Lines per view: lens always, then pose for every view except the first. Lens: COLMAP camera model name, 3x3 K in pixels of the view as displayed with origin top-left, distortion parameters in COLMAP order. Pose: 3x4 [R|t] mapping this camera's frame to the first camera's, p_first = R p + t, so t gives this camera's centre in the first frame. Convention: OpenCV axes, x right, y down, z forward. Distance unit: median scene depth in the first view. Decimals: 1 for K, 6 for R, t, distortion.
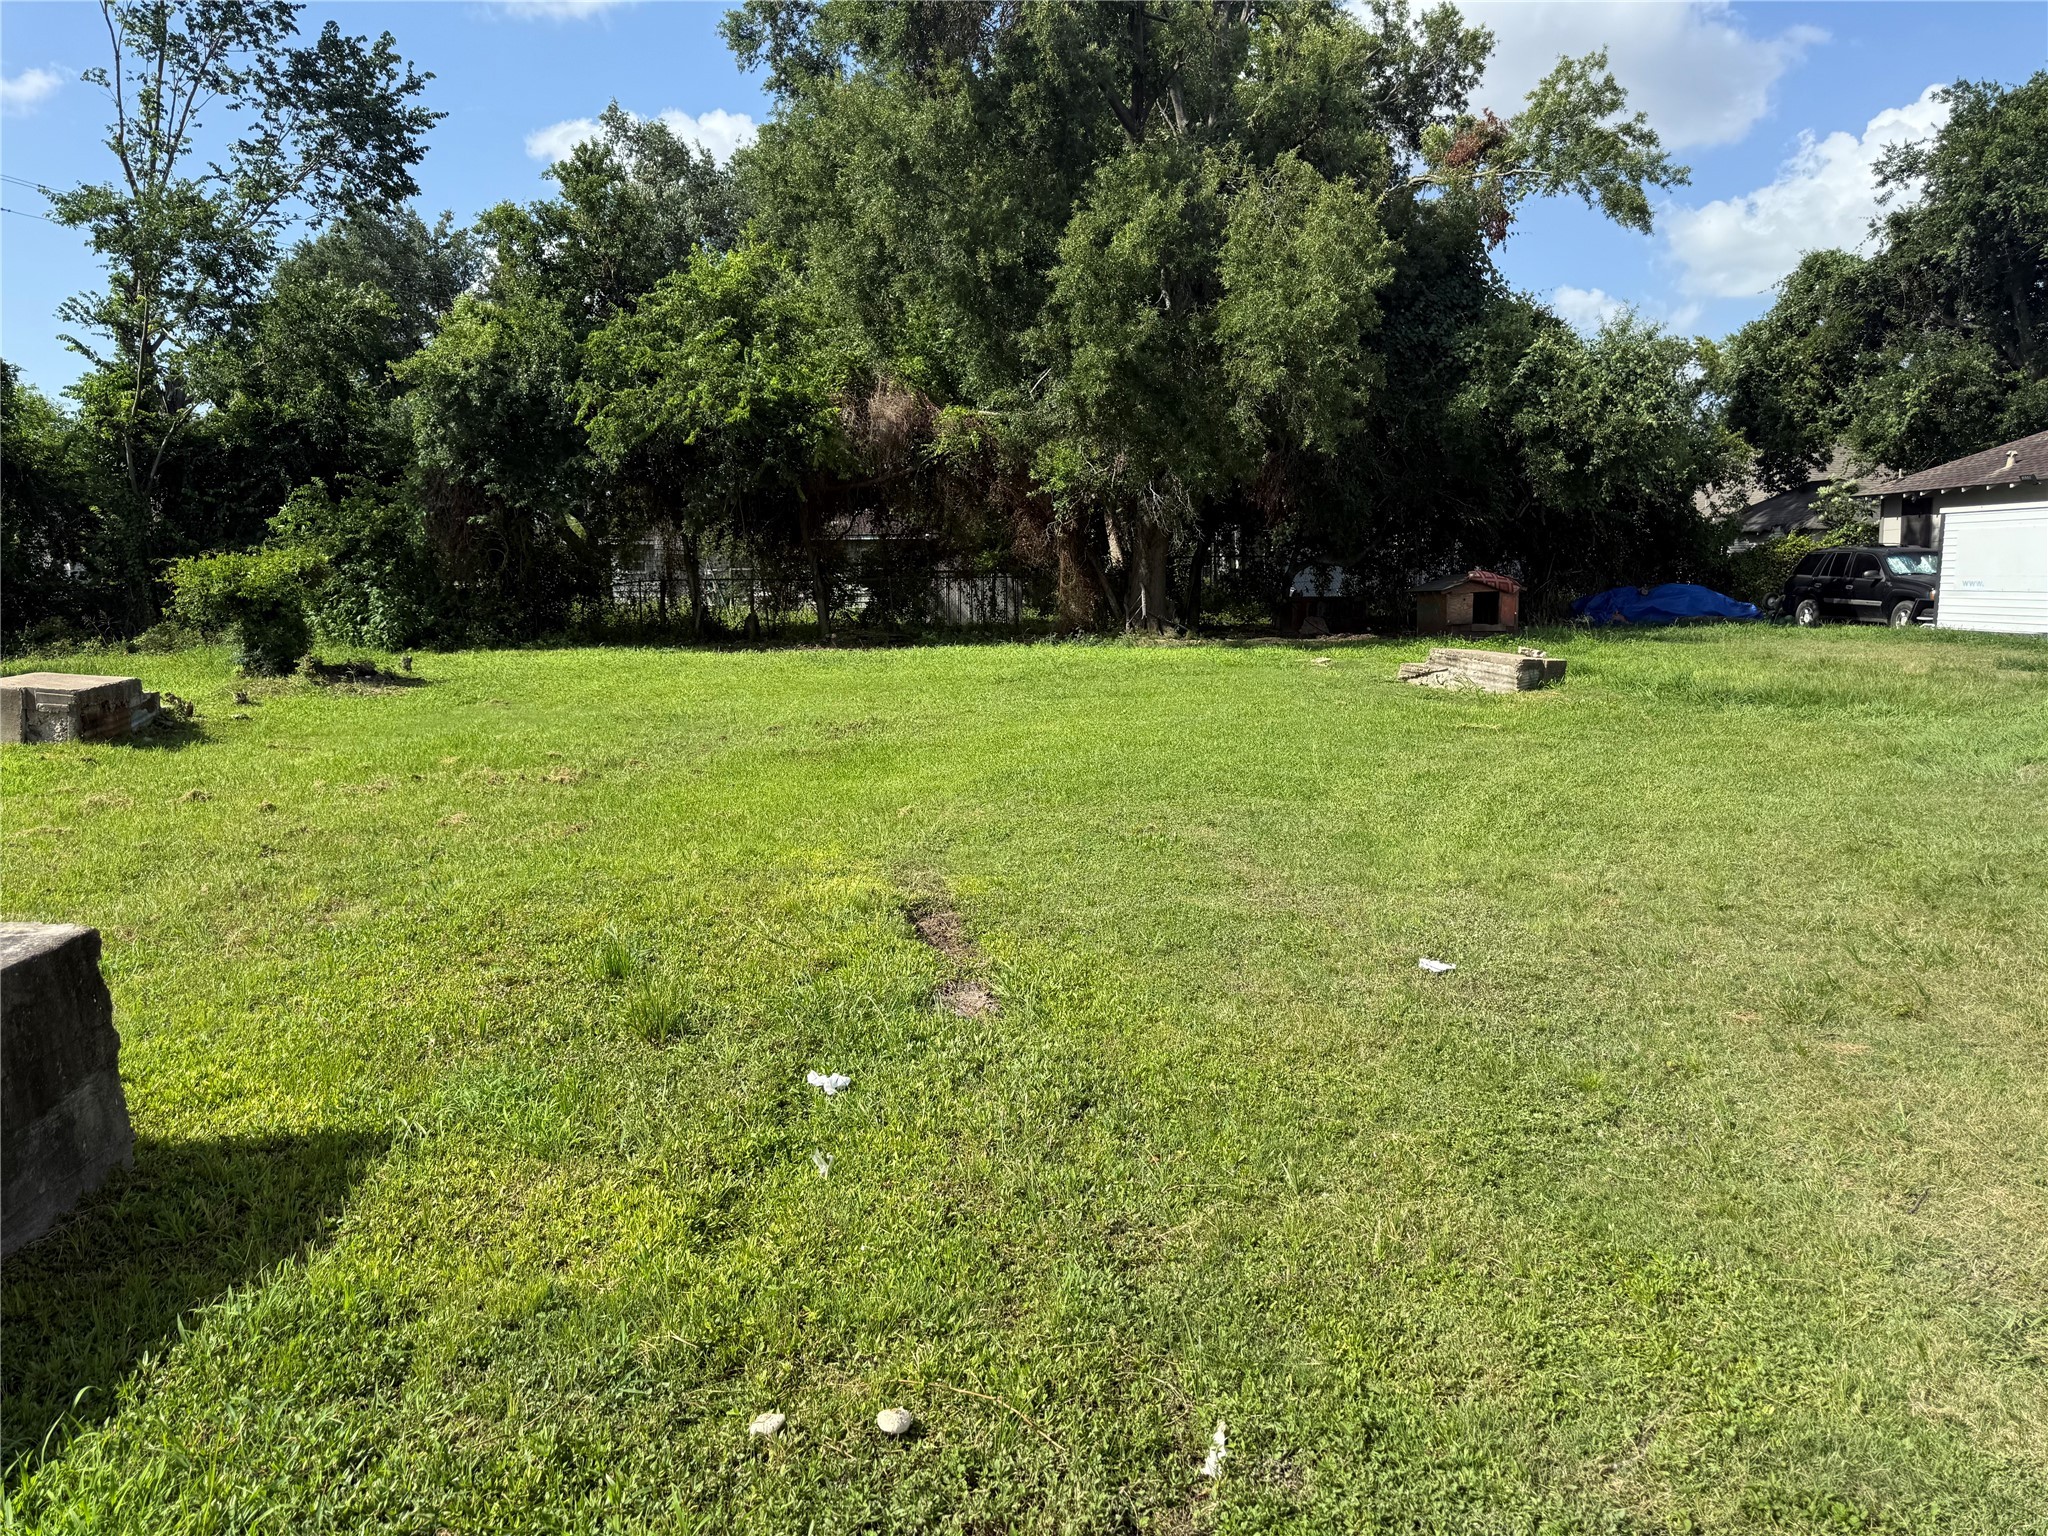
lens RADIAL K [[1438.8, 0, 1016.6], [0, 1438.8, 725.6], [0, 0, 1]] dist [0.039033, 0.003081]
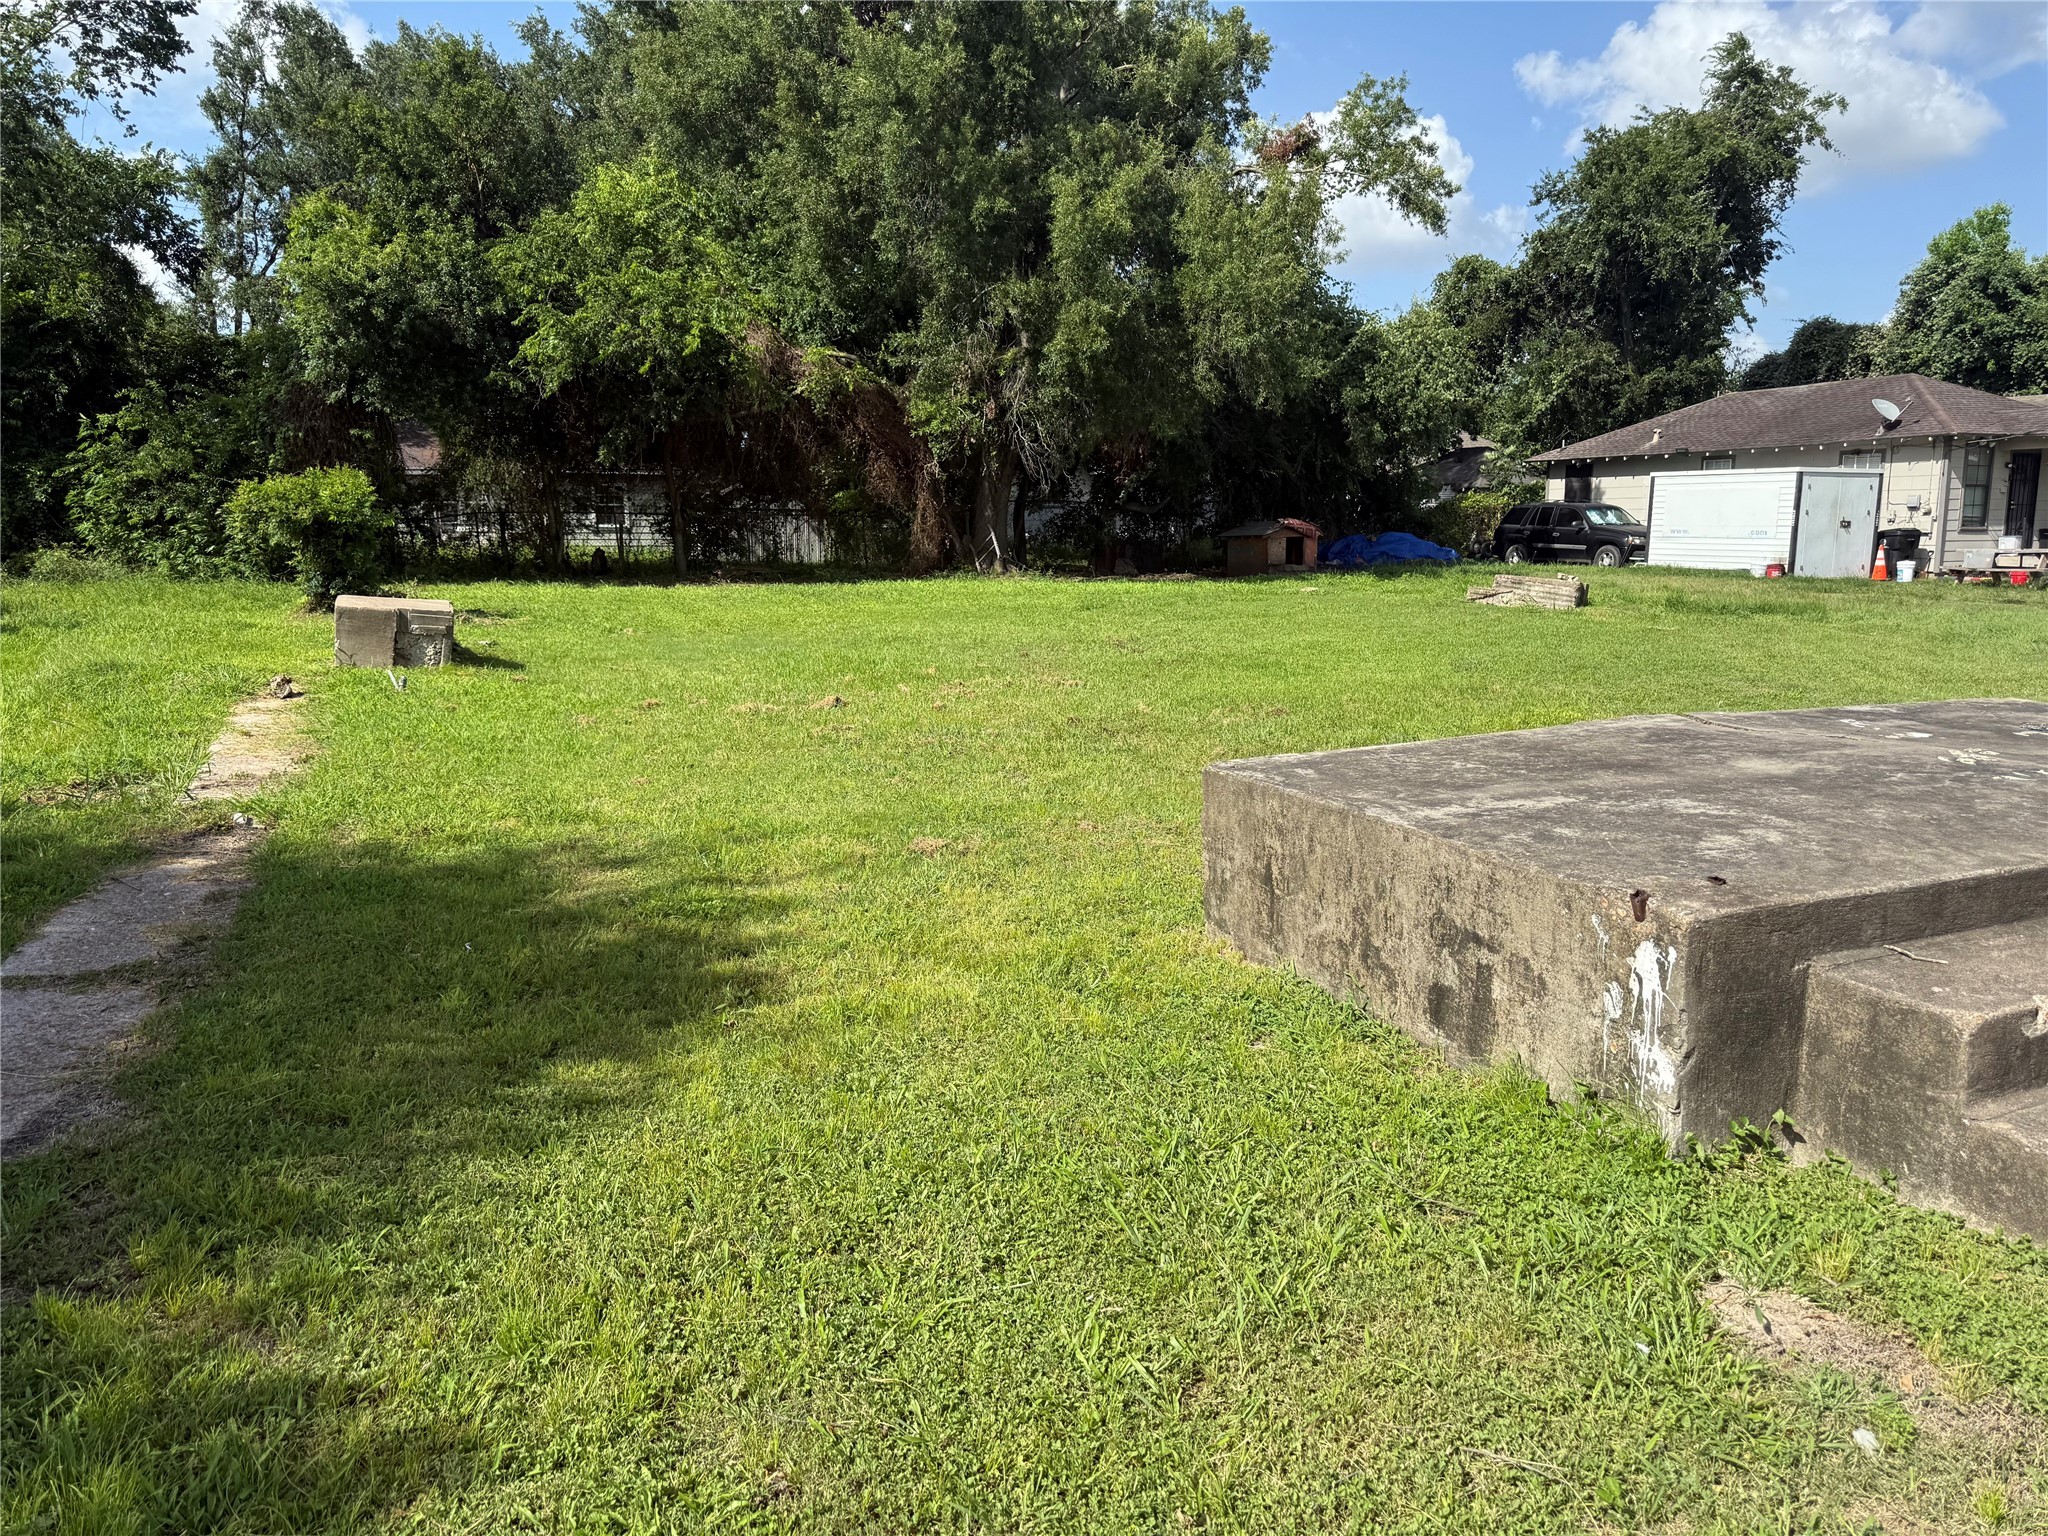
lens RADIAL K [[1392.1, 0, 1024.9], [0, 1392.1, 763.7], [0, 0, 1]] dist [0.103129, -0.148746]
pose [[0.944717, -0.041953, 0.325193, -0.279393], [0.020301, 0.997362, 0.069691, 0.009136], [-0.327259, -0.059236, 0.943076, -0.011984]]
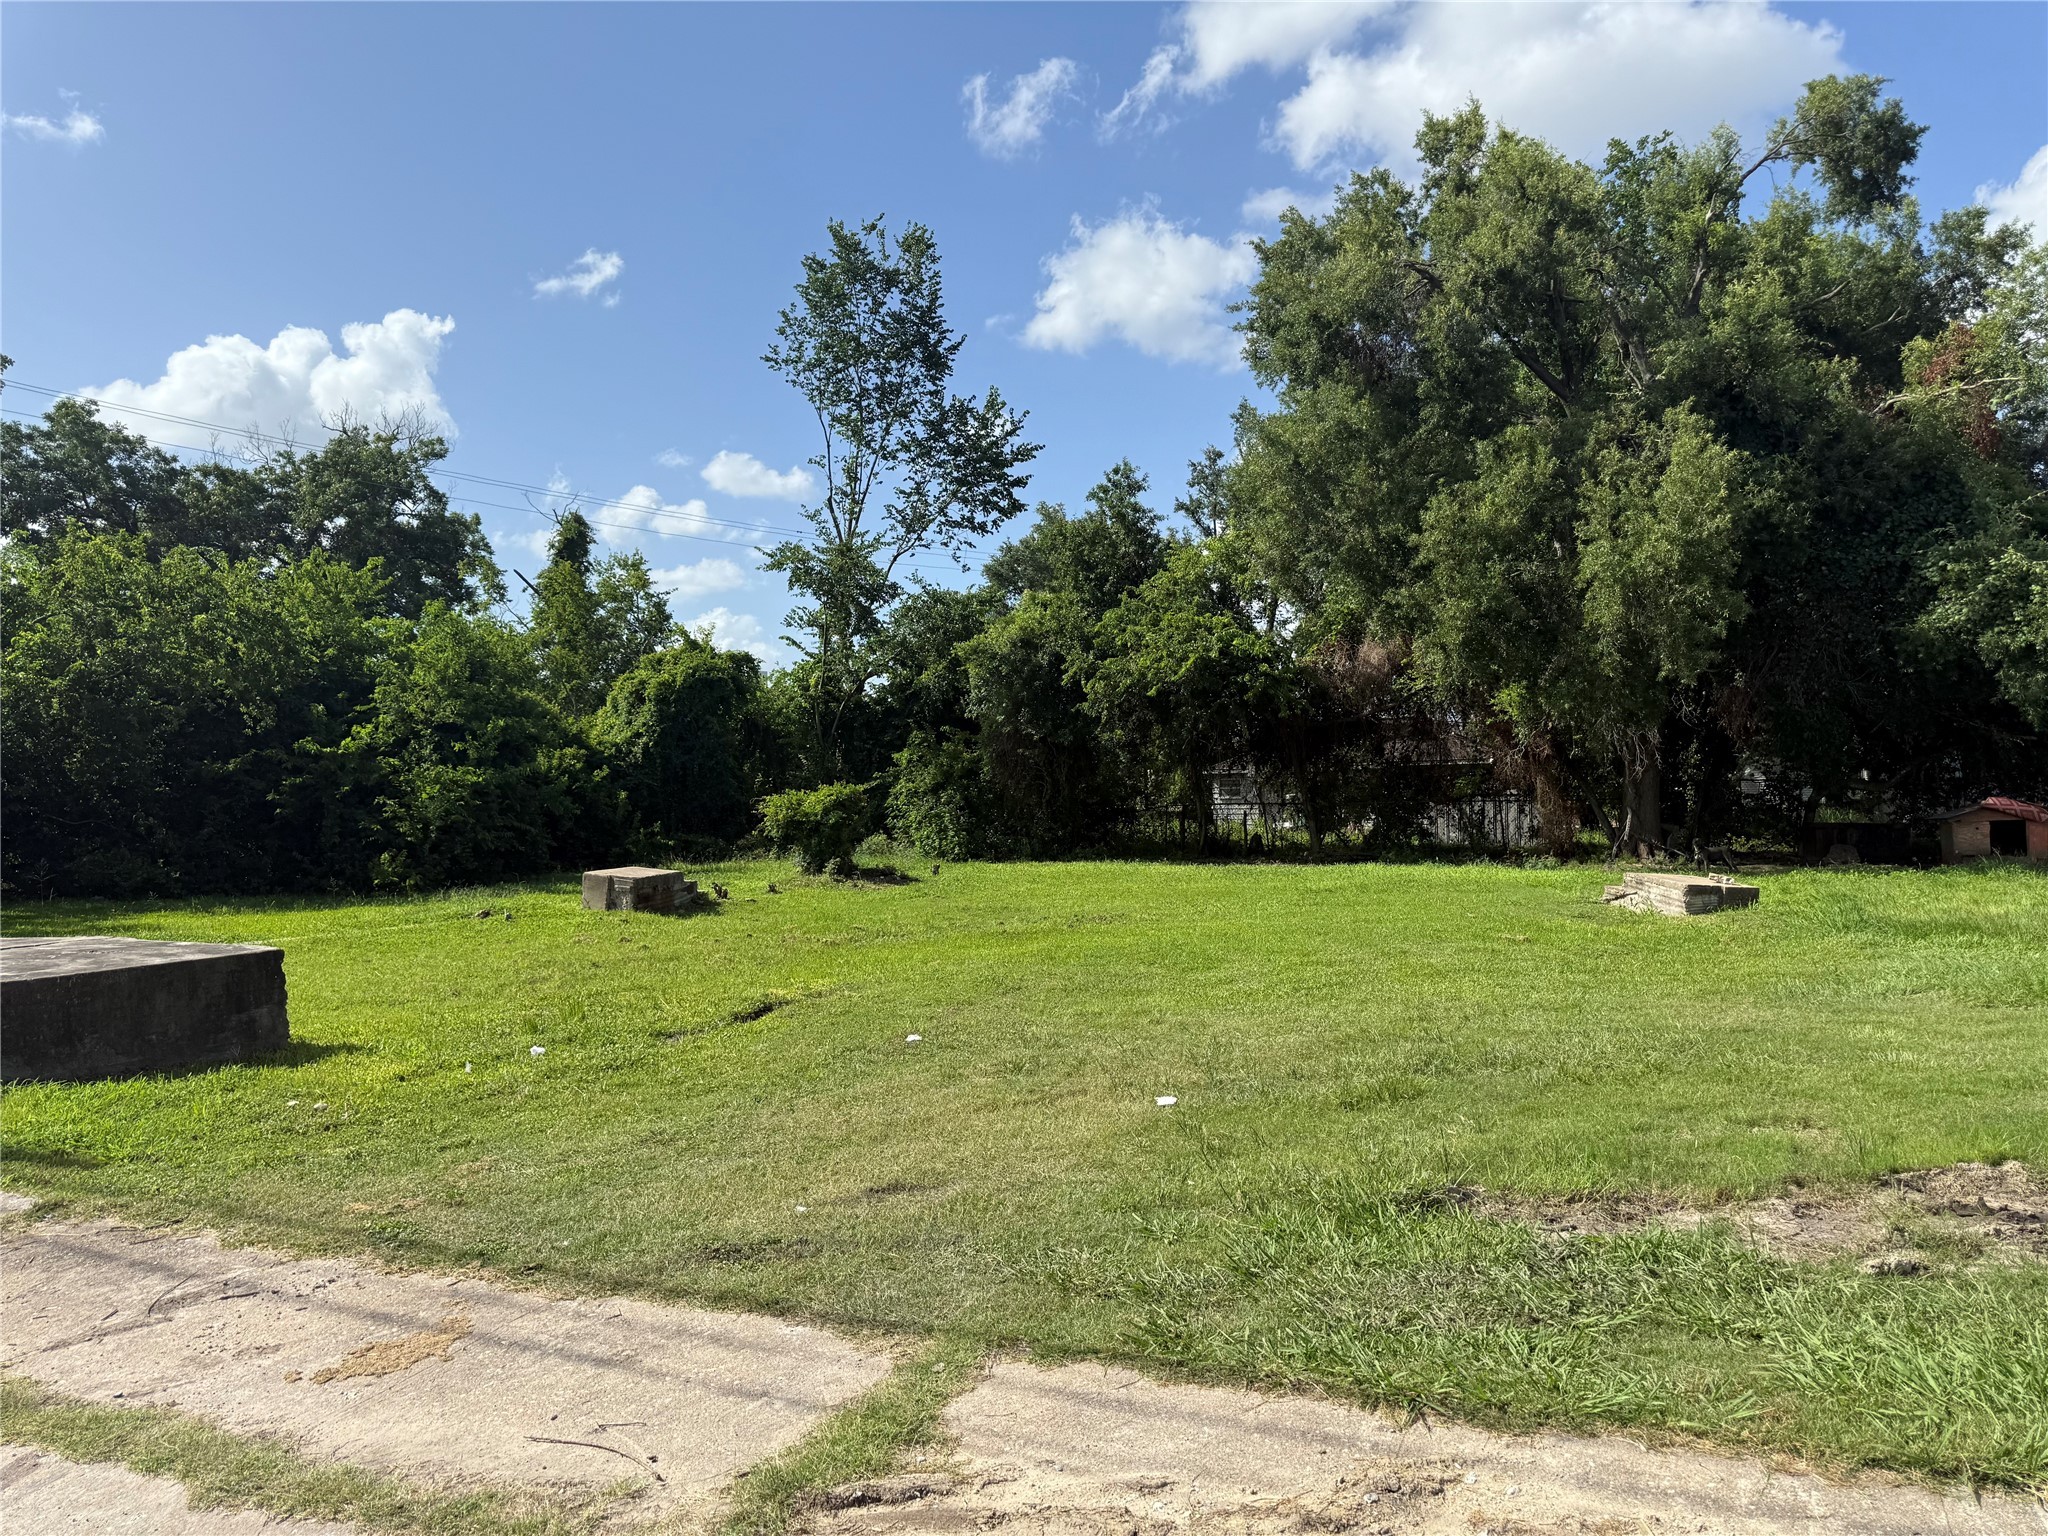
lens RADIAL K [[1402.7, 0, 1022.0], [0, 1402.7, 757.8], [0, 0, 1]] dist [0.041711, -0.061770]
pose [[0.881307, -0.015248, -0.472299, 0.218328], [-0.047673, 0.991511, -0.120967, 0.005585], [0.470134, 0.129125, 0.873098, -0.076736]]
